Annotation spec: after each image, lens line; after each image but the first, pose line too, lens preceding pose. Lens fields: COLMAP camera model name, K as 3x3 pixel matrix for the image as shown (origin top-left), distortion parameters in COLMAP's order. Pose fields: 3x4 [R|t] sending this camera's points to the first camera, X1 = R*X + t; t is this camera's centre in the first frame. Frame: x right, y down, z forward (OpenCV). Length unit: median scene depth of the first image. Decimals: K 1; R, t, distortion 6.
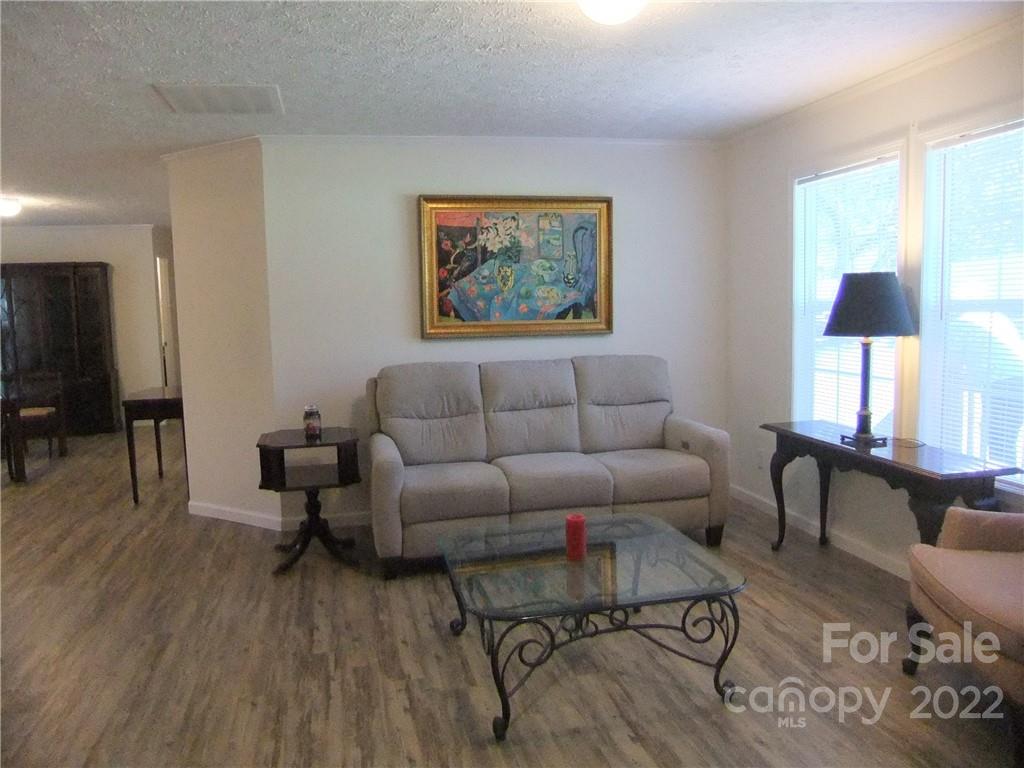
lens RADIAL K [[830.1, 0, 512.0], [0, 830.1, 384.0], [0, 0, 1]] dist [-0.002972, 0.006020]
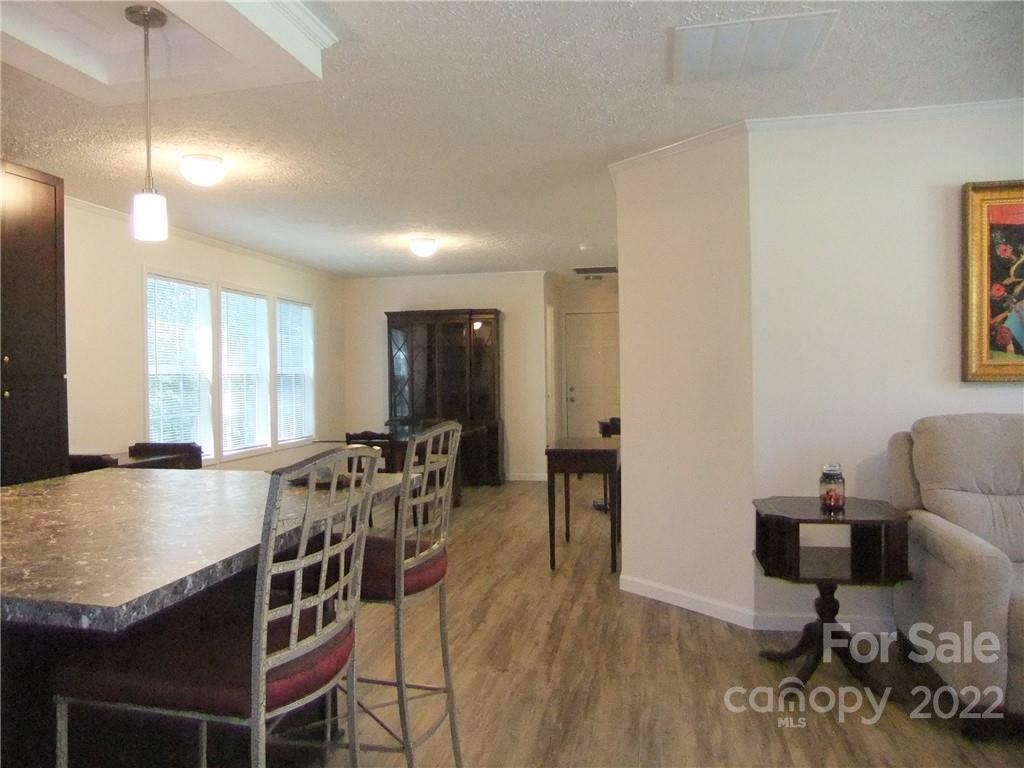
lens RADIAL K [[830.1, 0, 512.0], [0, 830.1, 384.0], [0, 0, 1]] dist [-0.002972, 0.006020]
pose [[0.930863, 0.021483, -0.364737, -0.211089], [-0.051524, 0.996012, -0.072832, 0.019965], [0.361718, 0.086589, 0.928258, 0.195269]]
